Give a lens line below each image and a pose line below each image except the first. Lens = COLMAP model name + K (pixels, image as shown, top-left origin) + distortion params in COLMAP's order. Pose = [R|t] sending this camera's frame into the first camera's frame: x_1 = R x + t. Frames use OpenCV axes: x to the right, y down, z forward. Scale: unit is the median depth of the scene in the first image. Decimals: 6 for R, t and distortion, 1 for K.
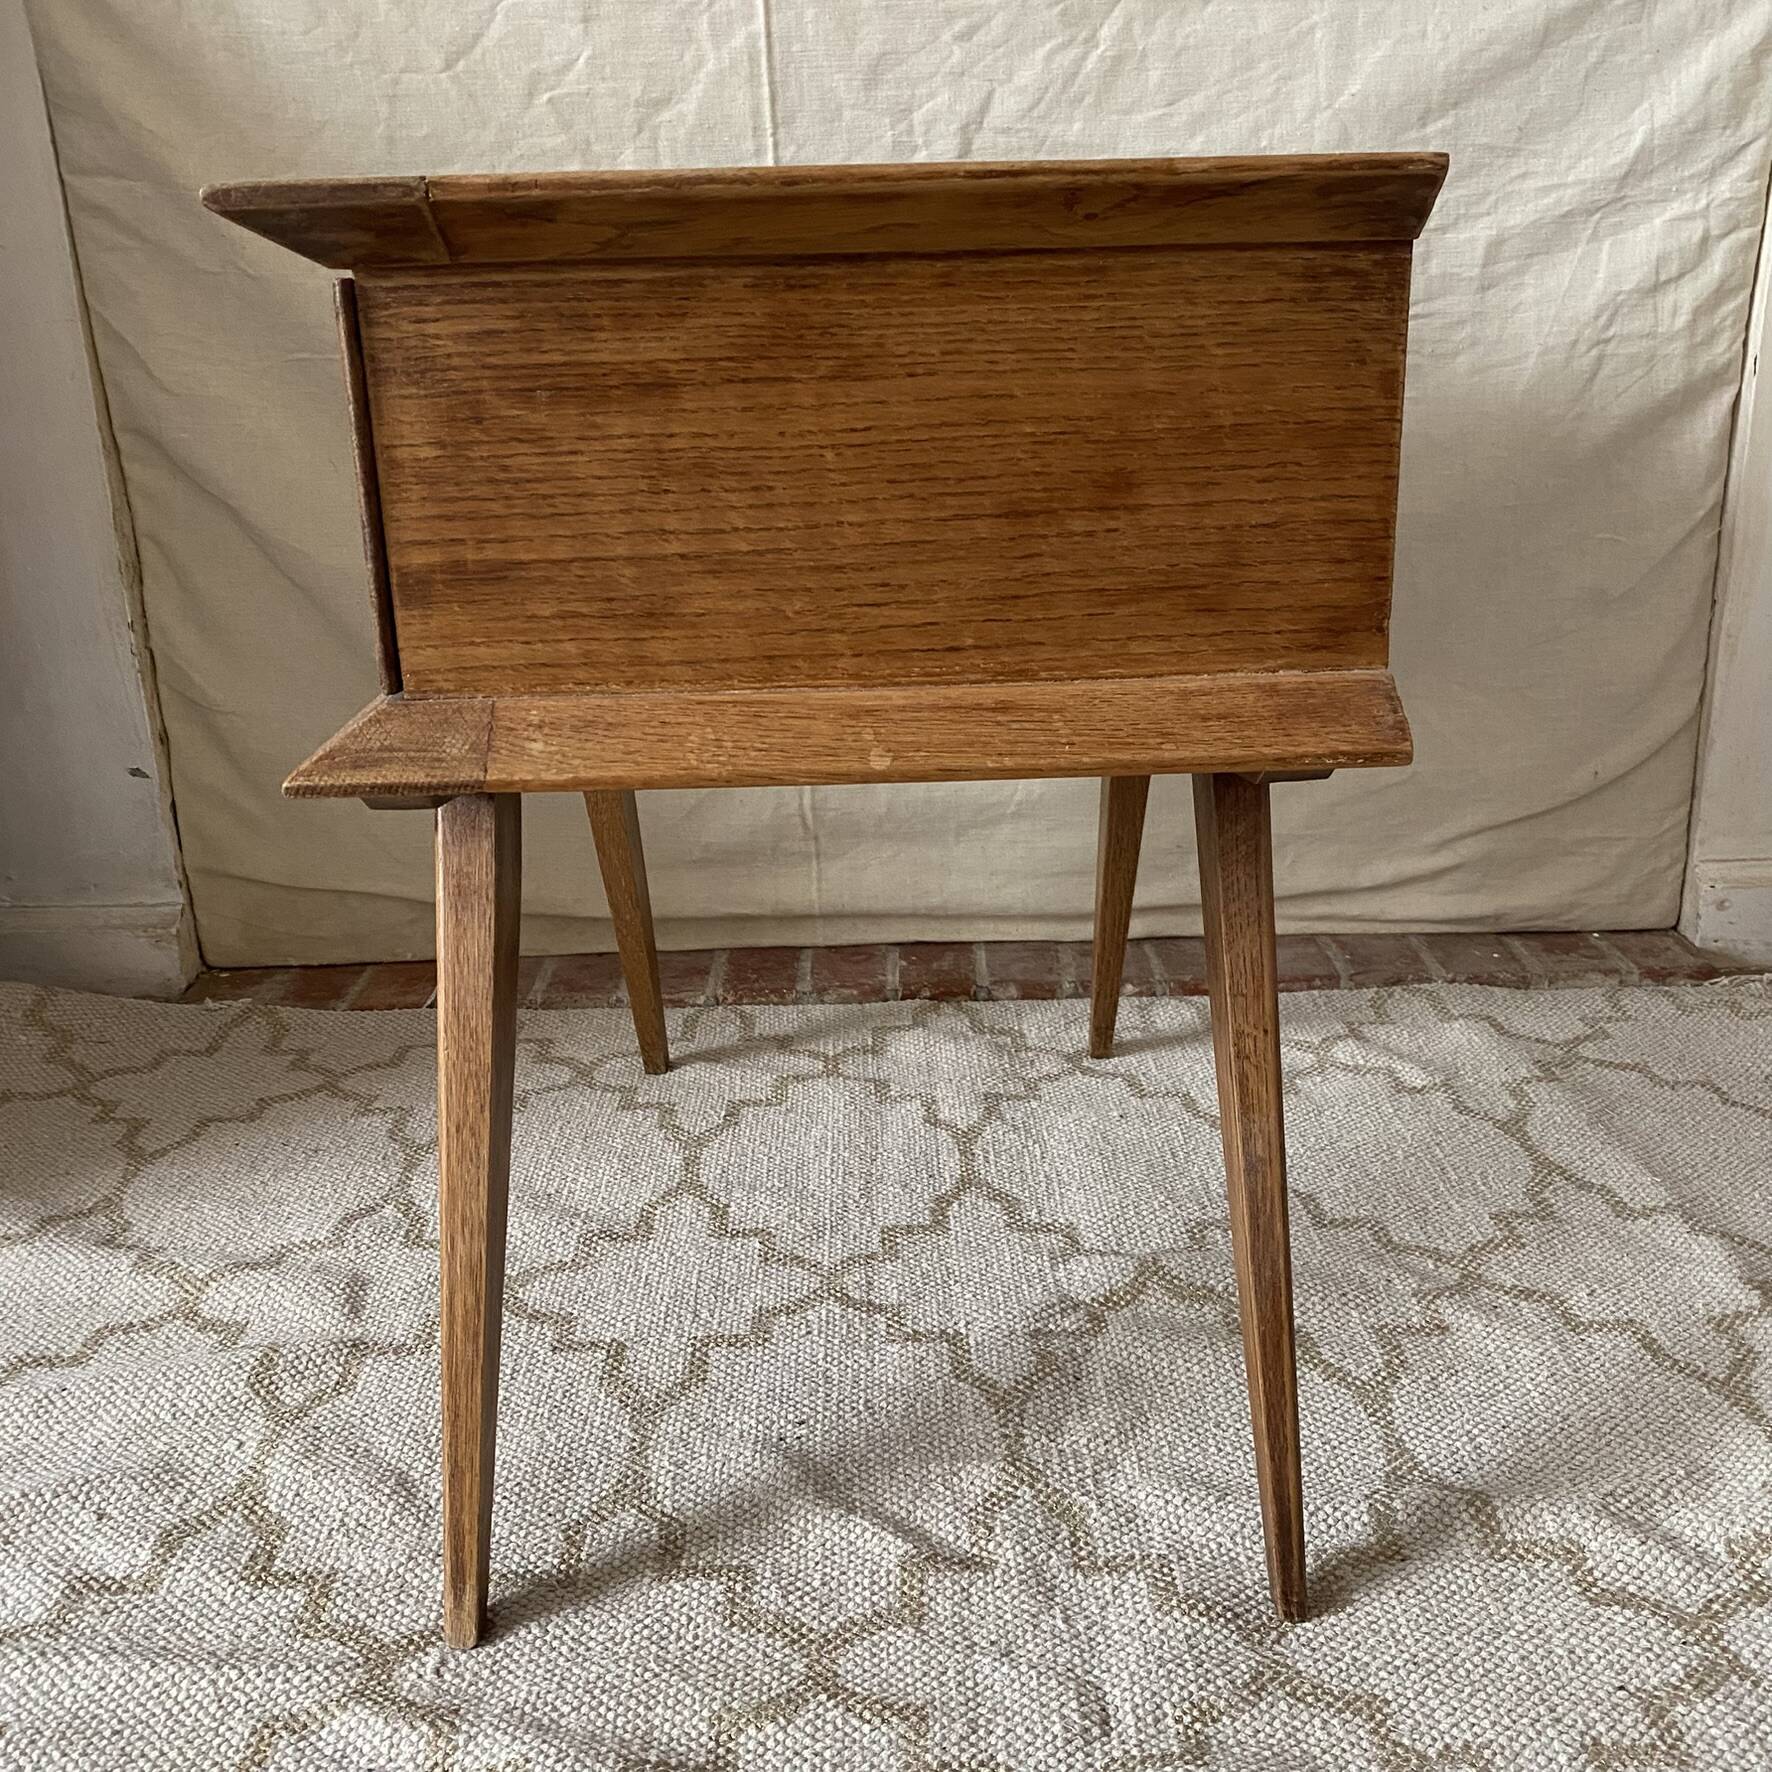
lens RADIAL K [[1818.0, 0, 904.1], [0, 1818.0, 897.6], [0, 0, 1]] dist [0.007990, 0.000000]
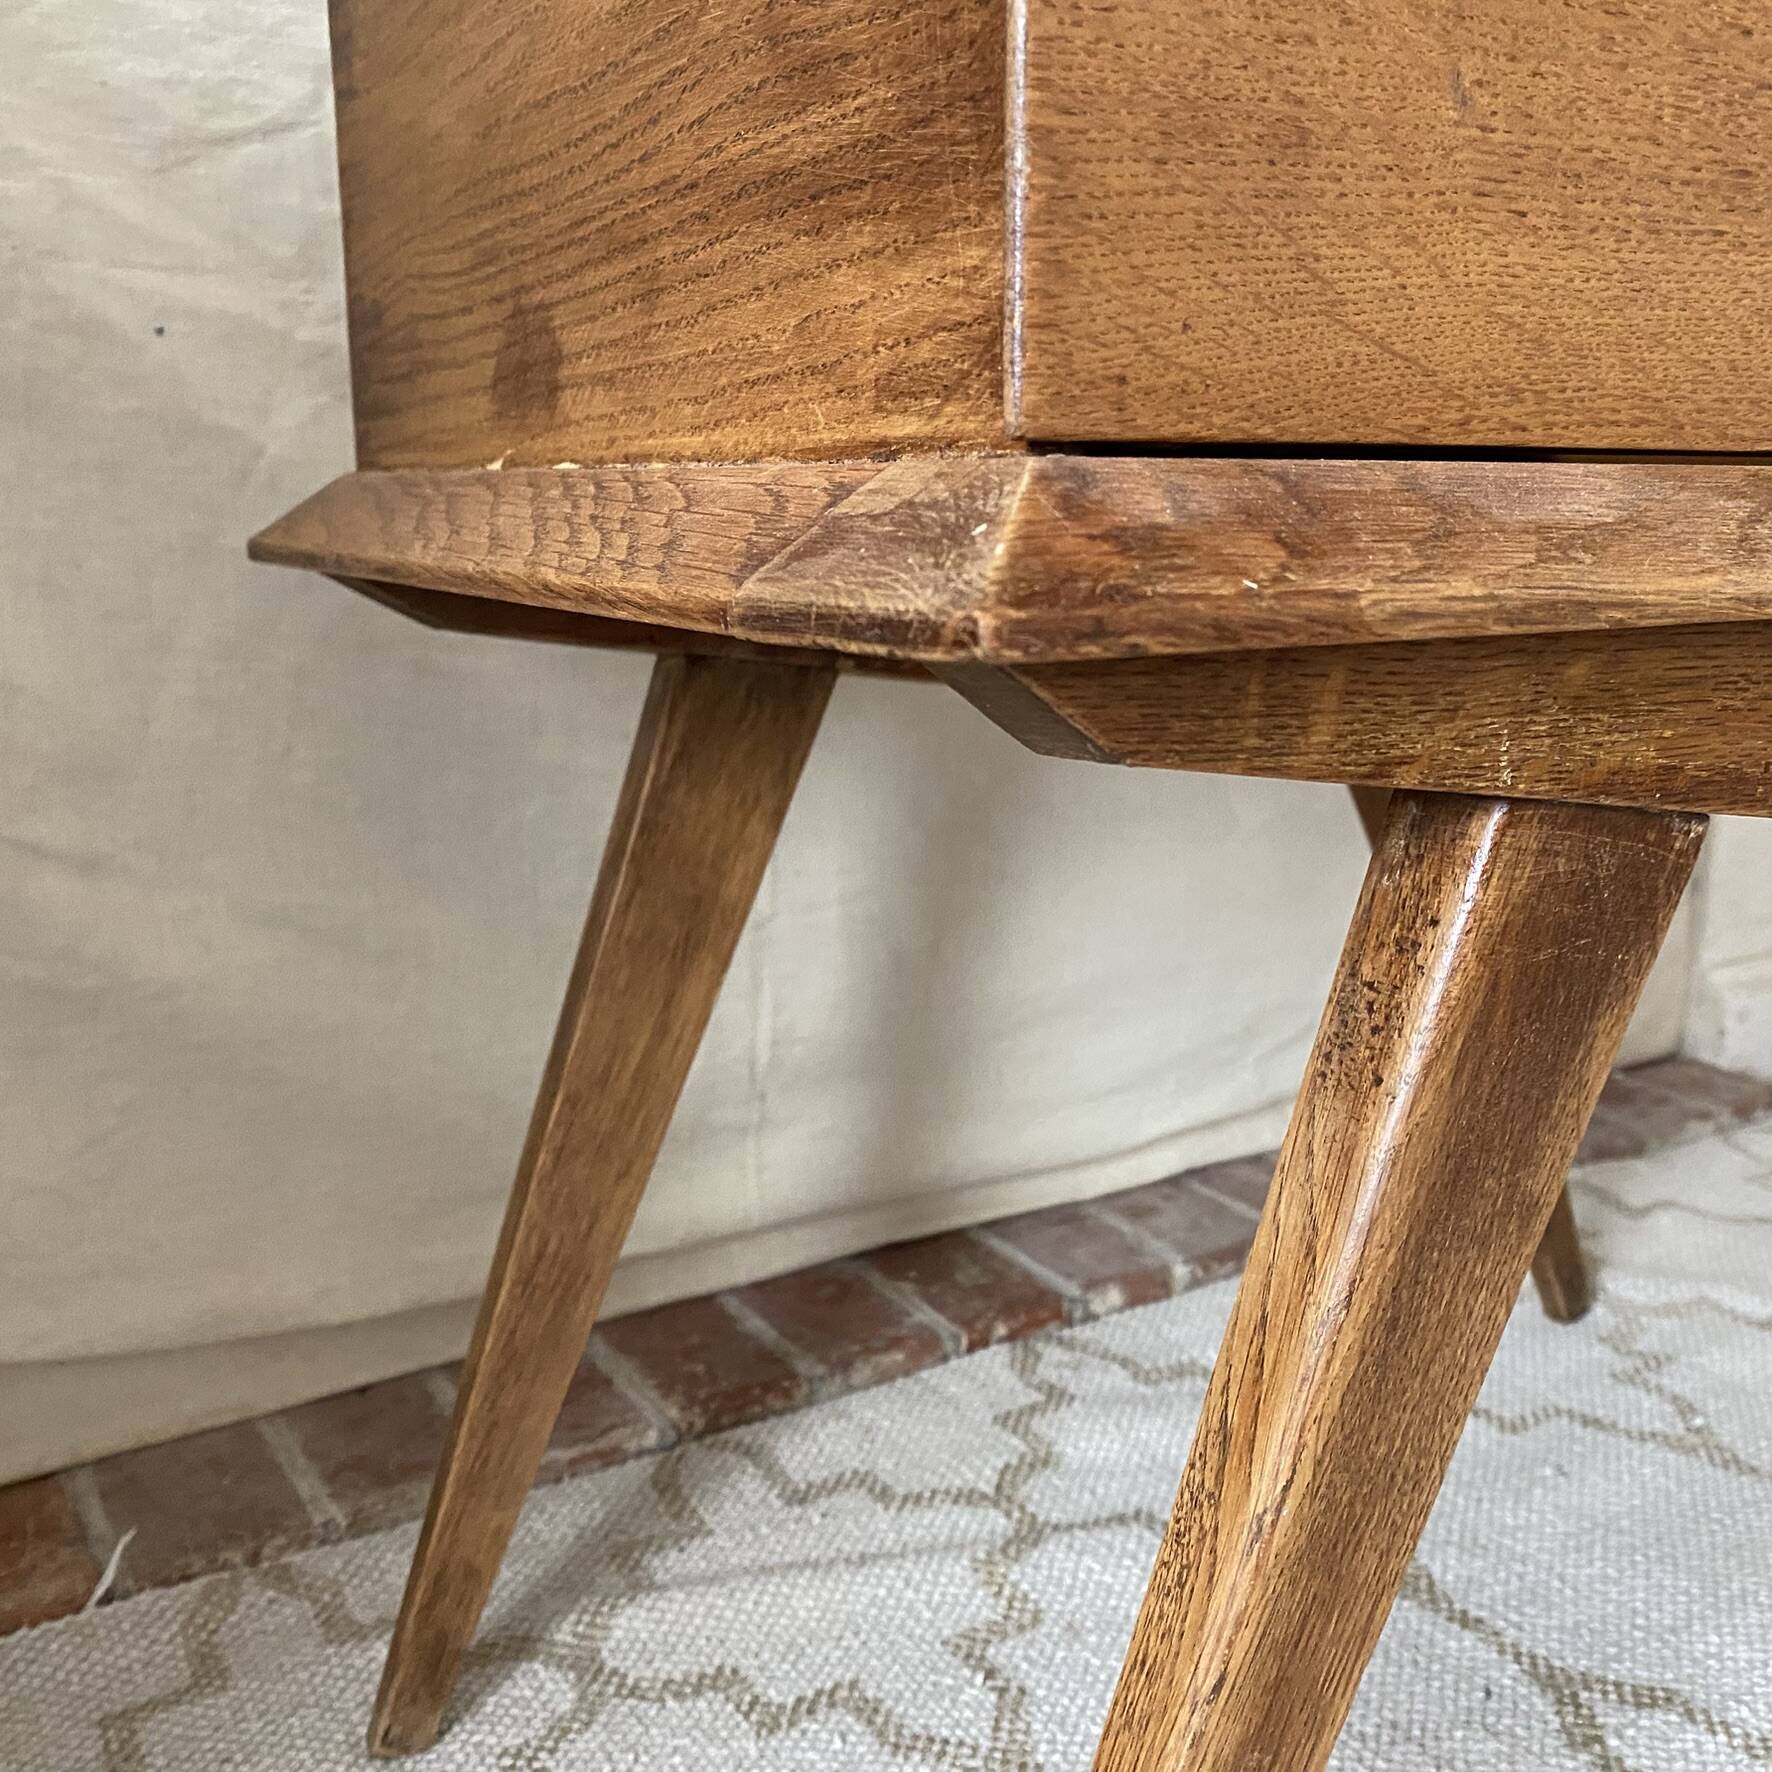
lens RADIAL K [[1818.0, 0, 878.8], [0, 1818.0, 834.4], [0, 0, 1]] dist [0.007990, 0.000000]
pose [[0.852778, -0.077080, 0.516555, -0.446392], [0.153171, 0.982469, -0.106266, -0.071062], [-0.499308, 0.169742, 0.849634, 0.683217]]
